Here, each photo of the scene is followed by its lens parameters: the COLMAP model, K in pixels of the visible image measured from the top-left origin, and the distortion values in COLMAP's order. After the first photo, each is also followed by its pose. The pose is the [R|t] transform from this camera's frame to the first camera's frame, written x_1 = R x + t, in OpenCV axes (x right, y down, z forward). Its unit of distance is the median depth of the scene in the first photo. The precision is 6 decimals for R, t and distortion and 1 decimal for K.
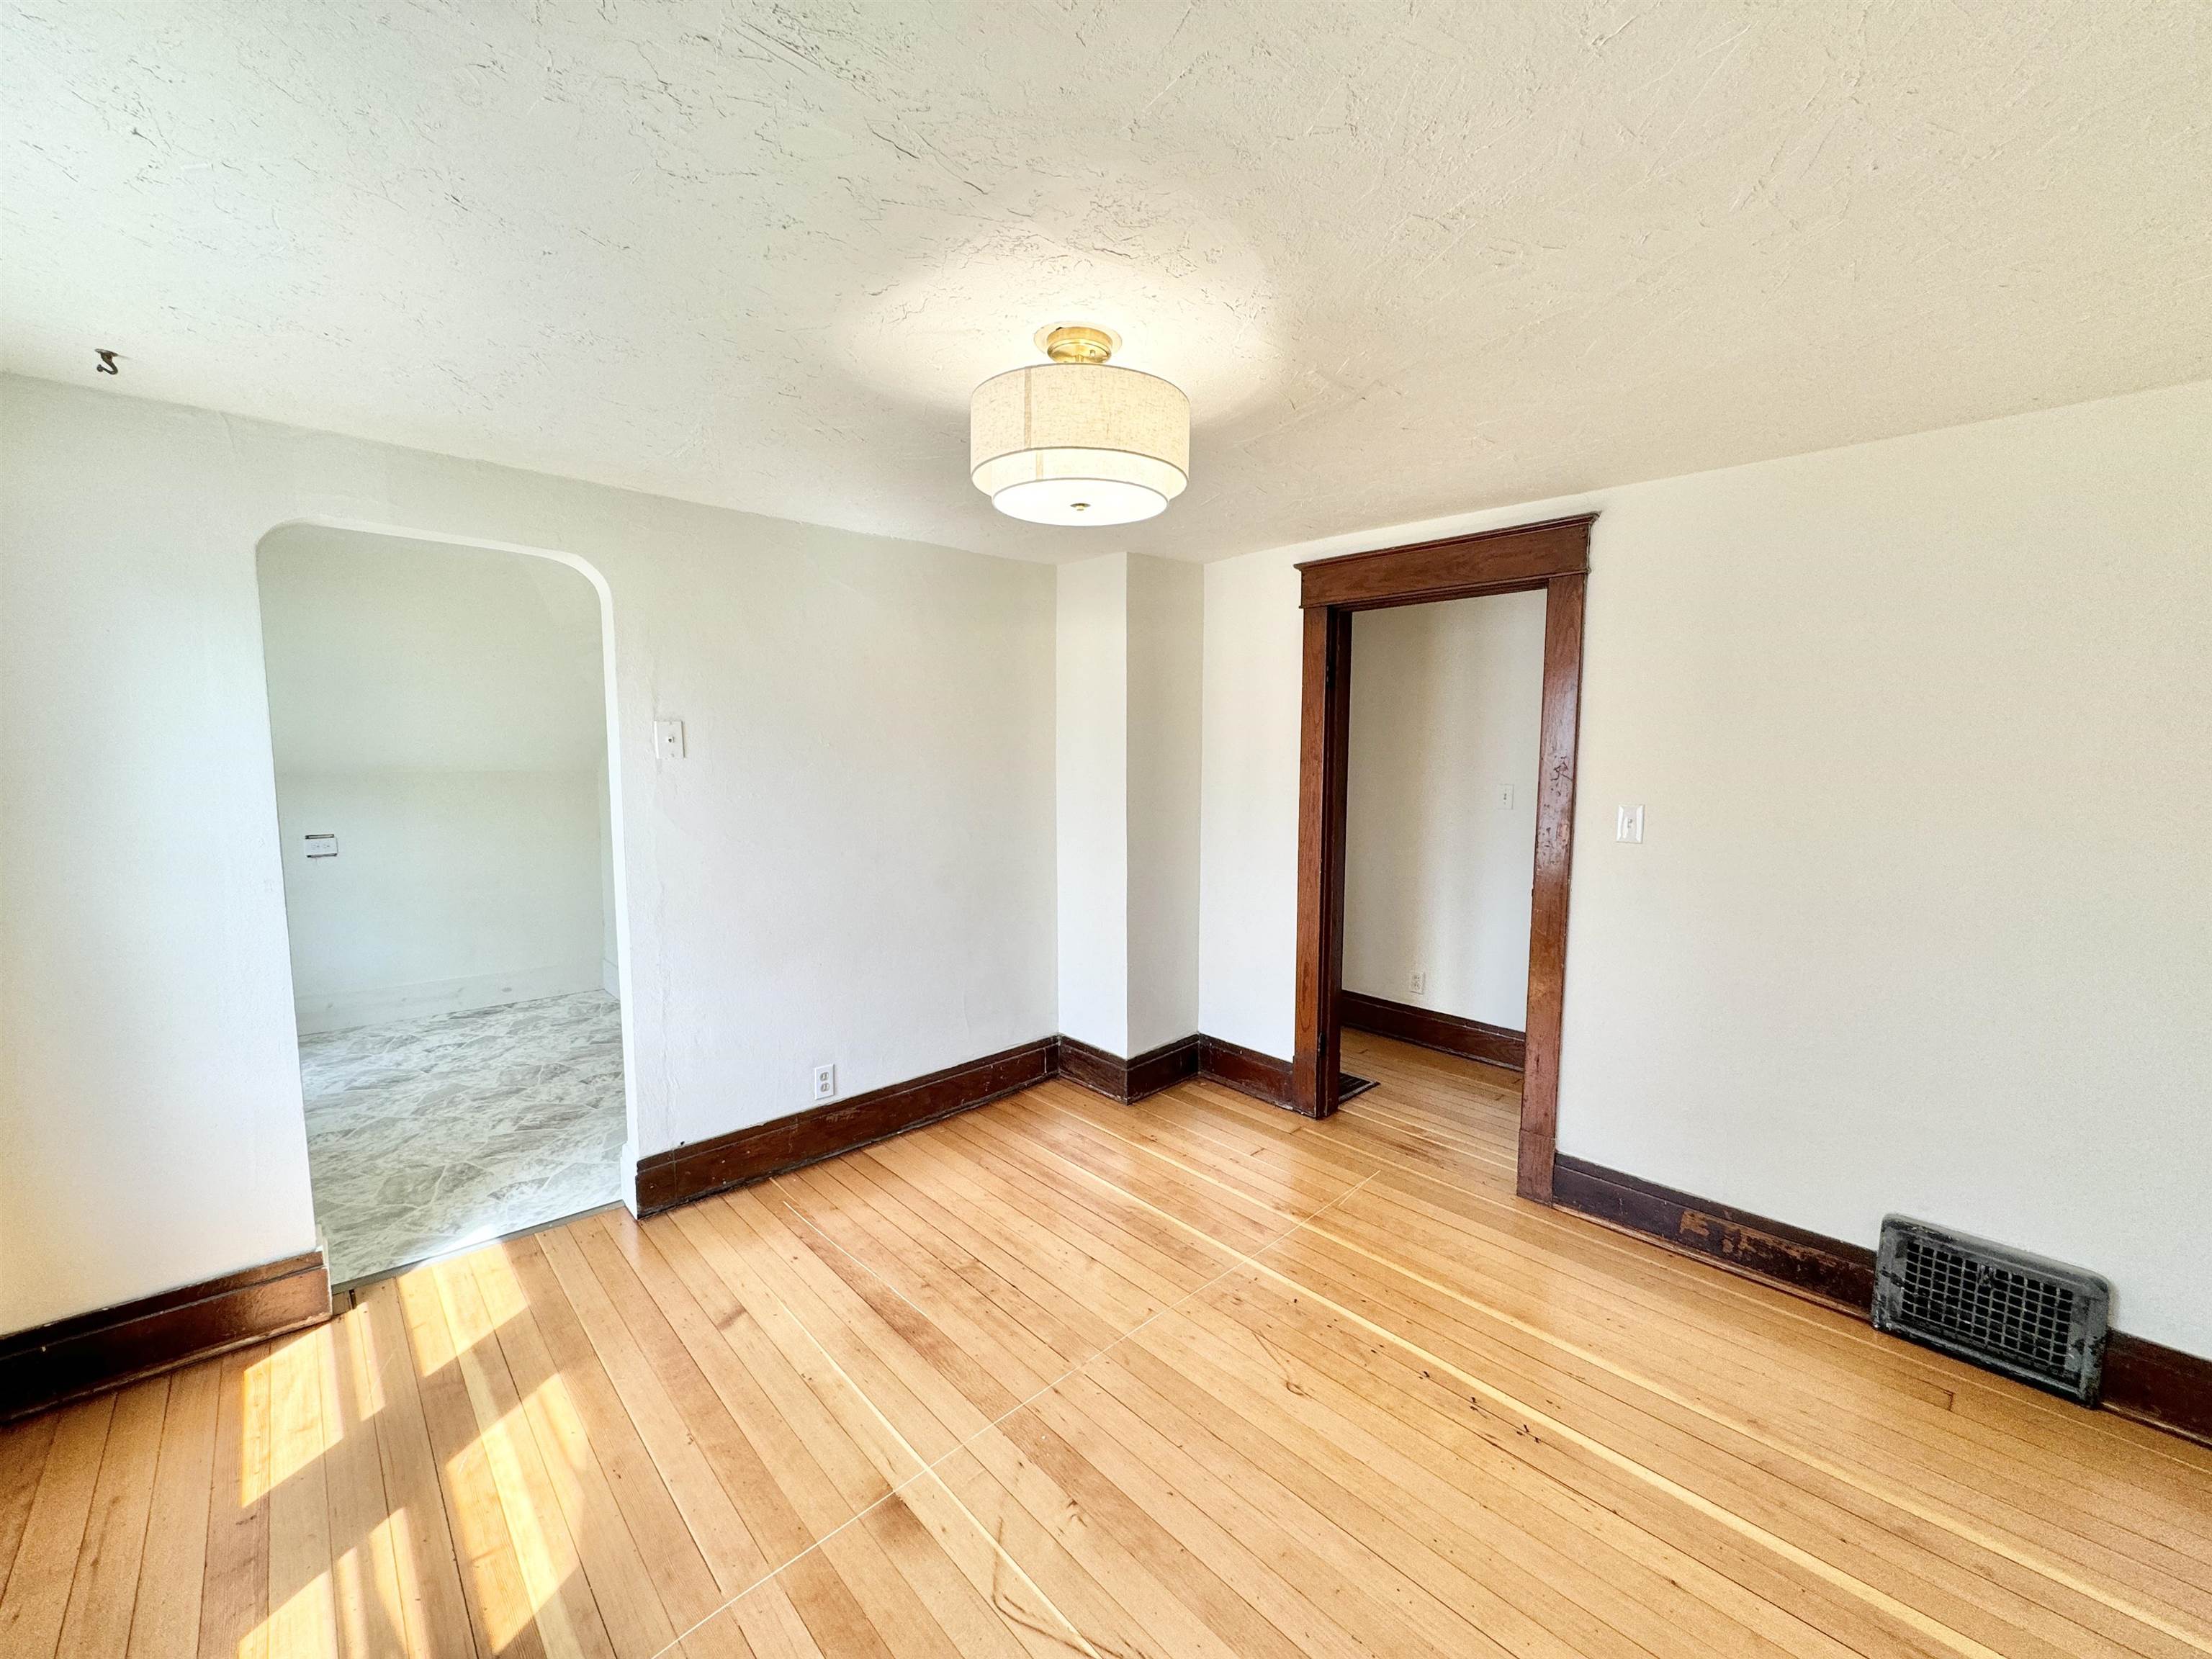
lens RADIAL K [[878.3, 0, 1106.0], [0, 878.3, 829.5], [0, 0, 1]] dist [-0.001938, -0.000083]
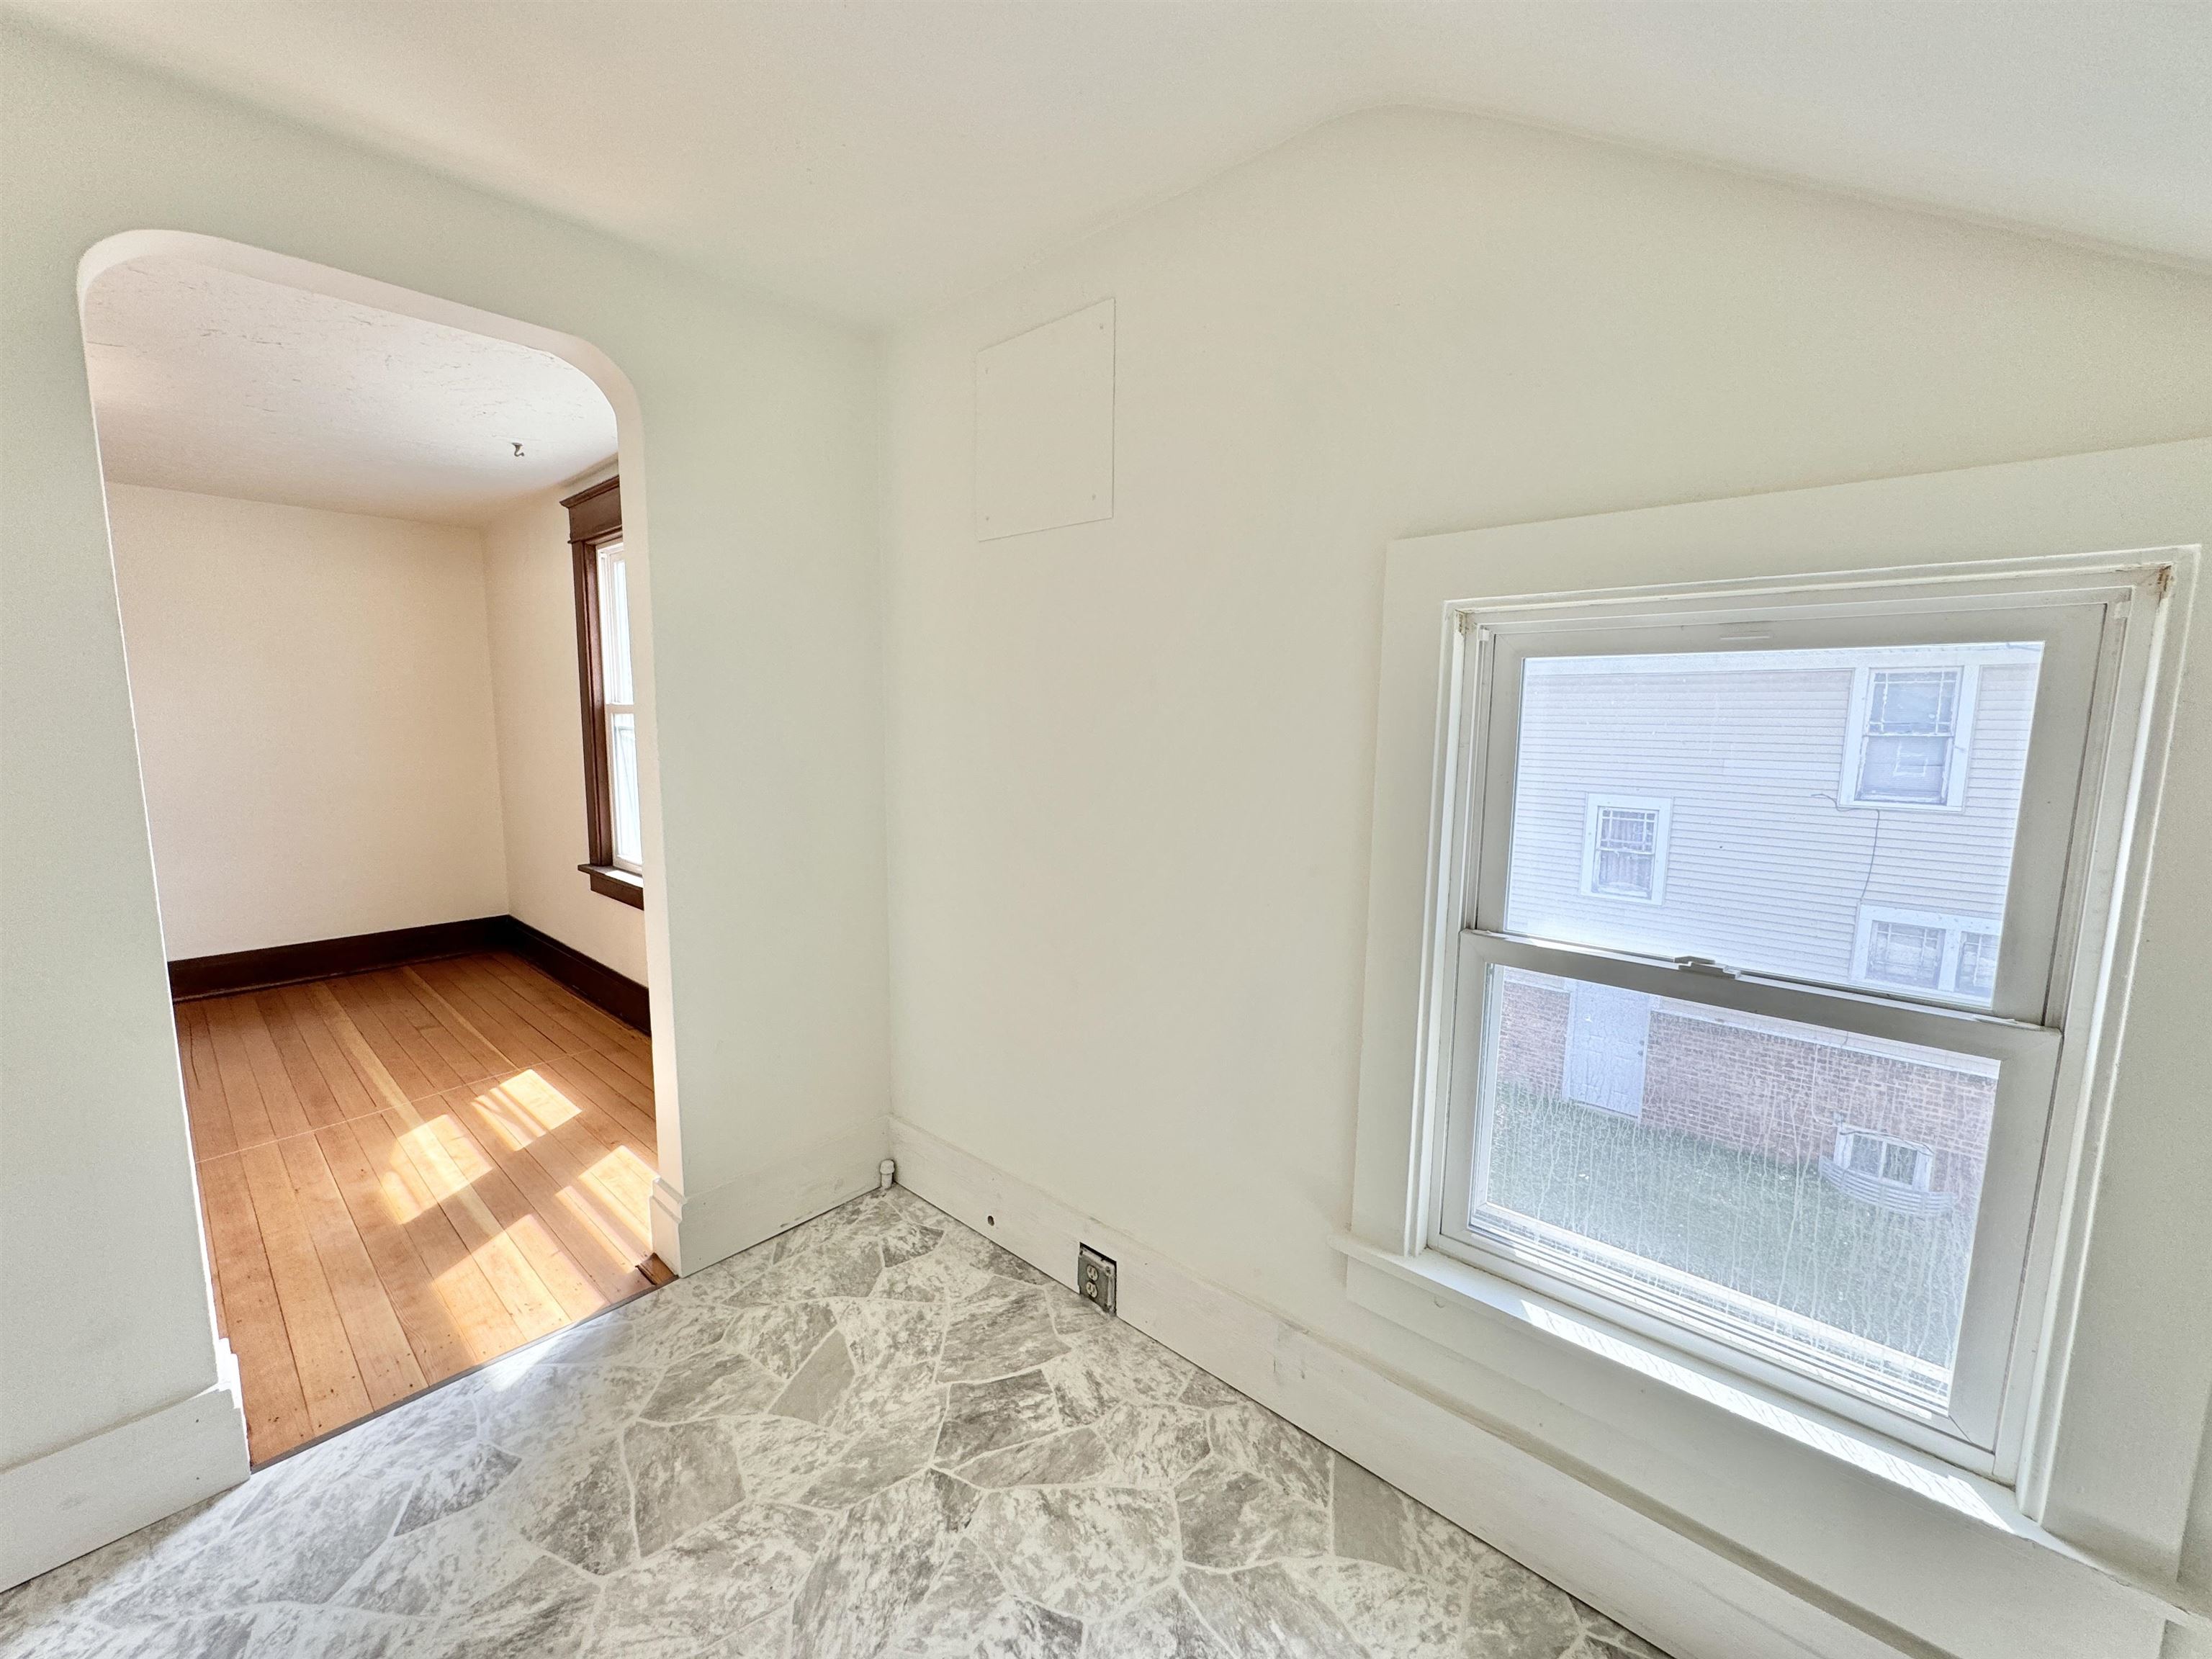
lens RADIAL K [[878.3, 0, 1106.0], [0, 878.3, 829.5], [0, 0, 1]] dist [-0.001938, -0.000083]
pose [[-0.996312, -0.007151, -0.085510, -1.079809], [-0.026079, 0.974618, 0.222350, -0.093215], [0.081750, 0.223760, -0.971210, 1.559900]]
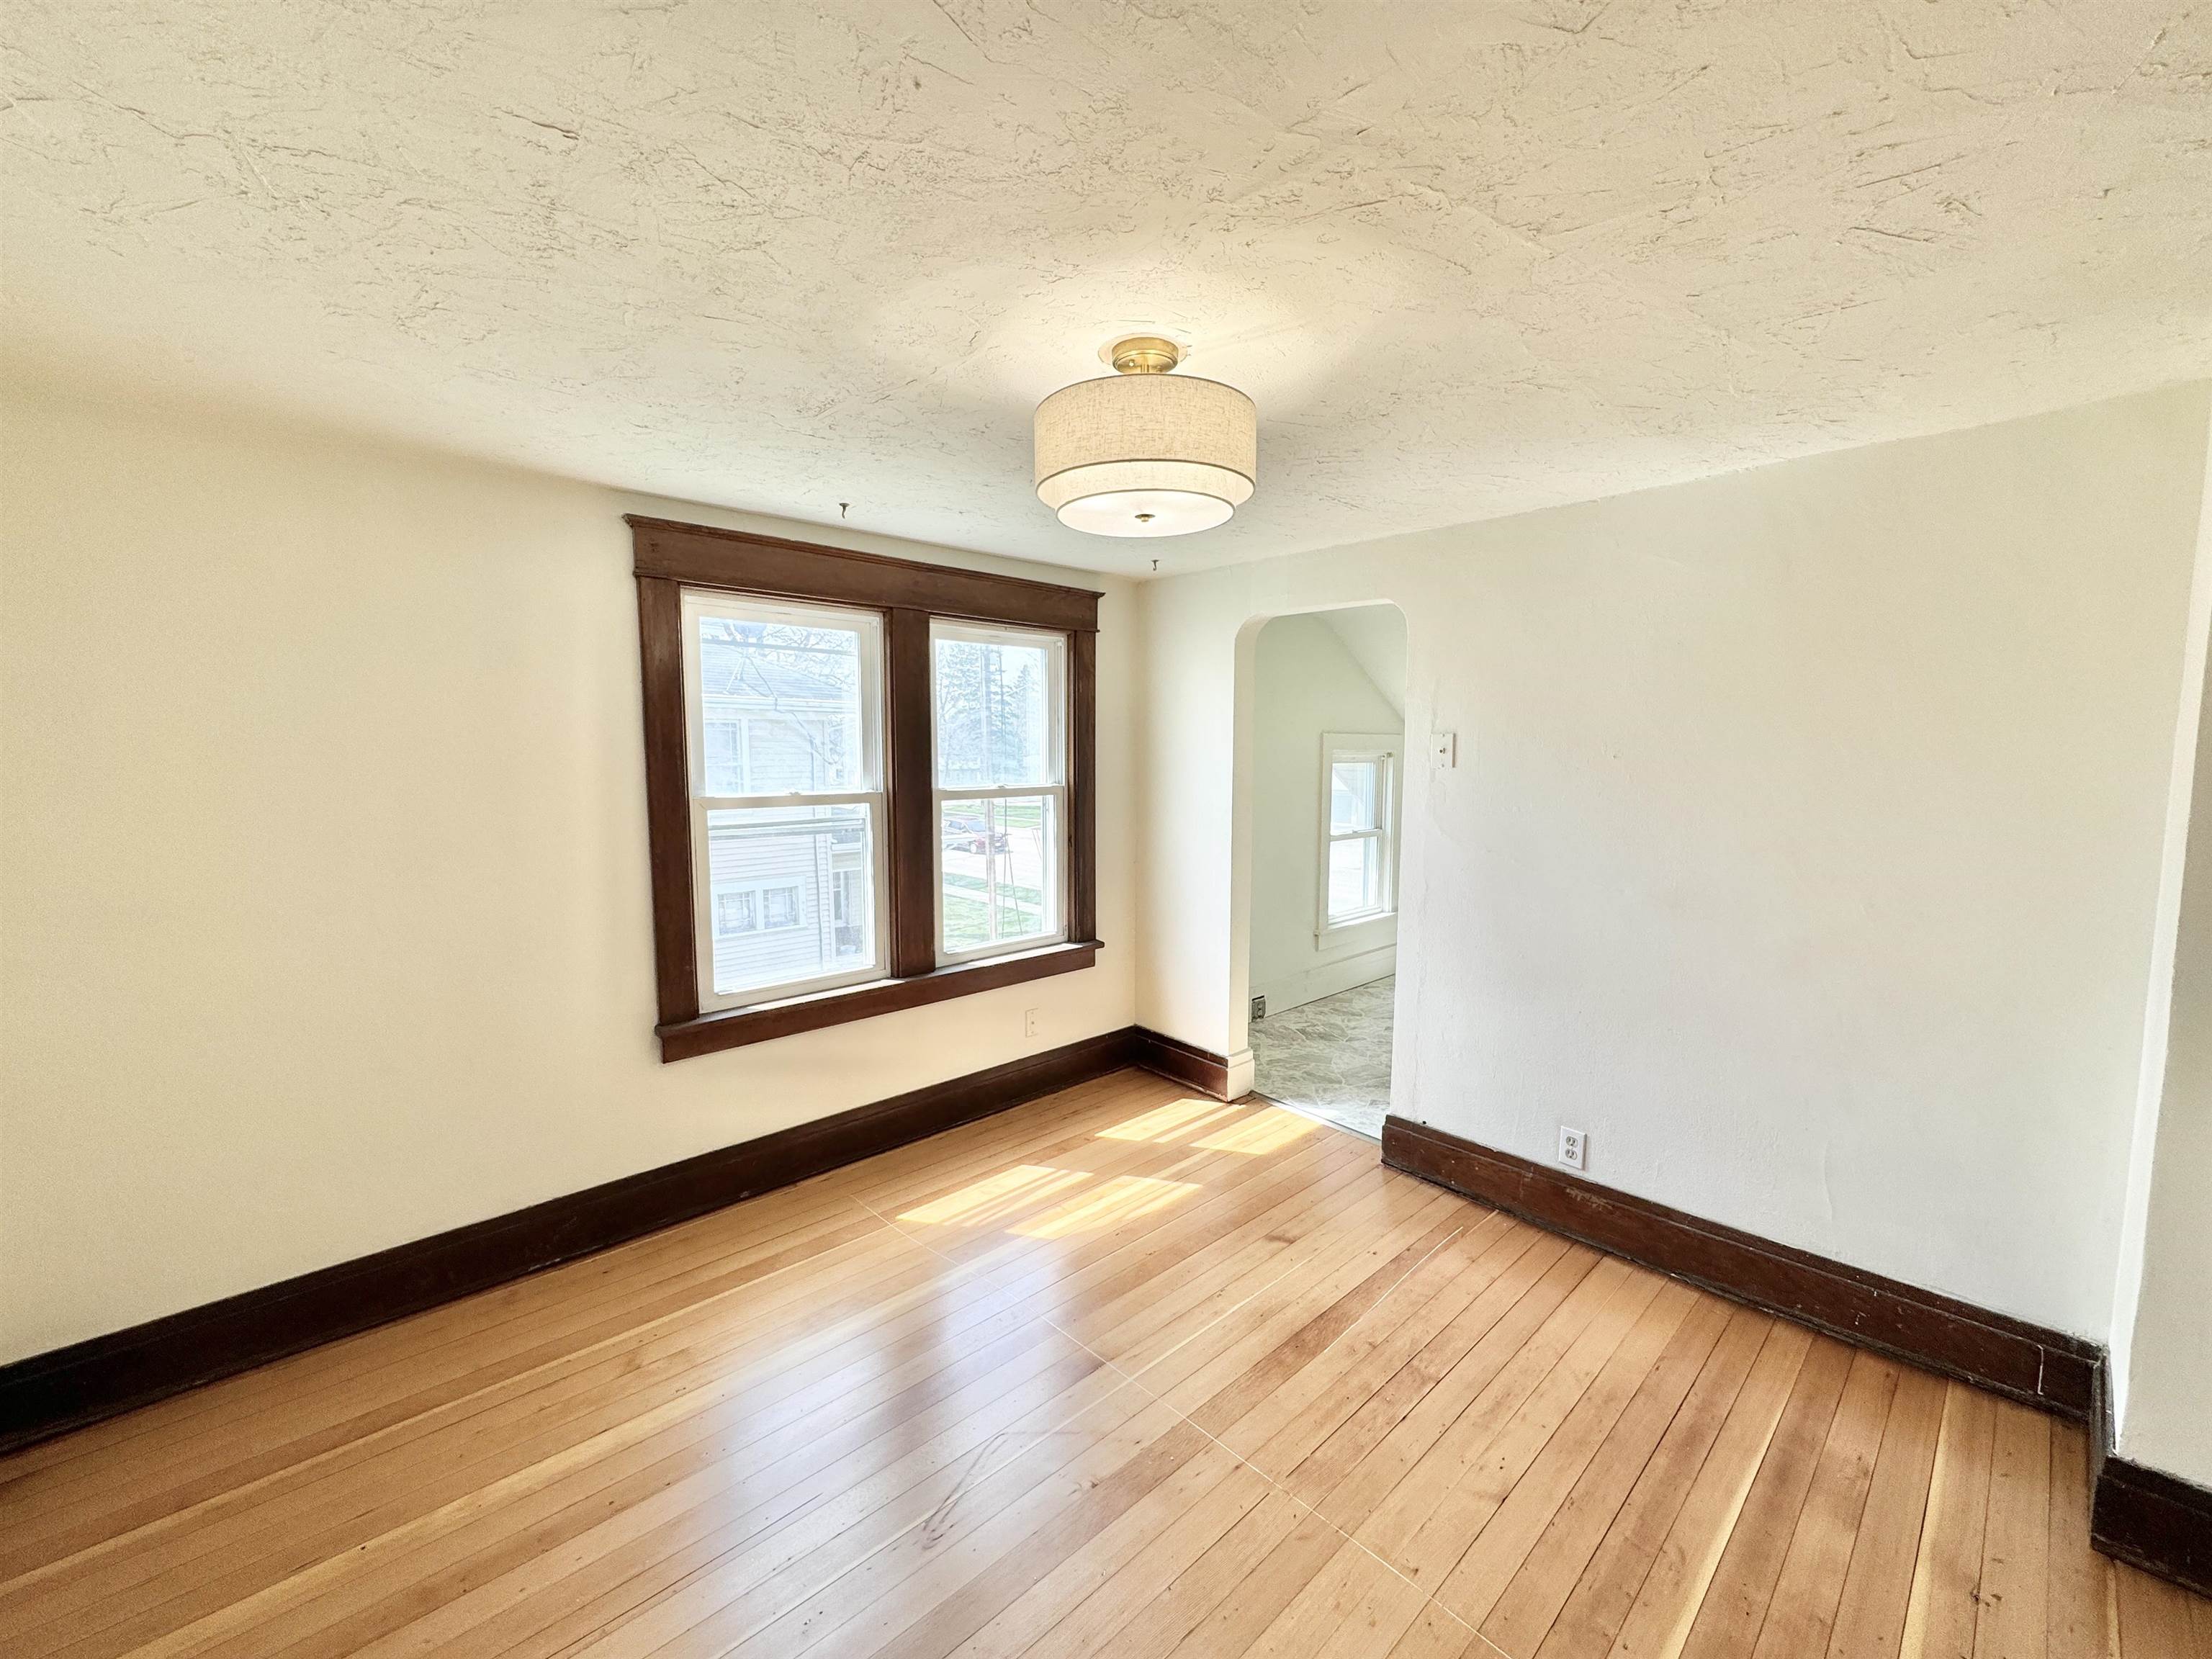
lens RADIAL K [[878.3, 0, 1106.0], [0, 878.3, 829.5], [0, 0, 1]] dist [-0.001938, -0.000083]
pose [[-0.013033, 0.088414, -0.995999, 0.604199], [-0.096631, 0.991310, 0.089262, -0.063832], [0.995235, 0.097408, -0.004376, 0.610979]]
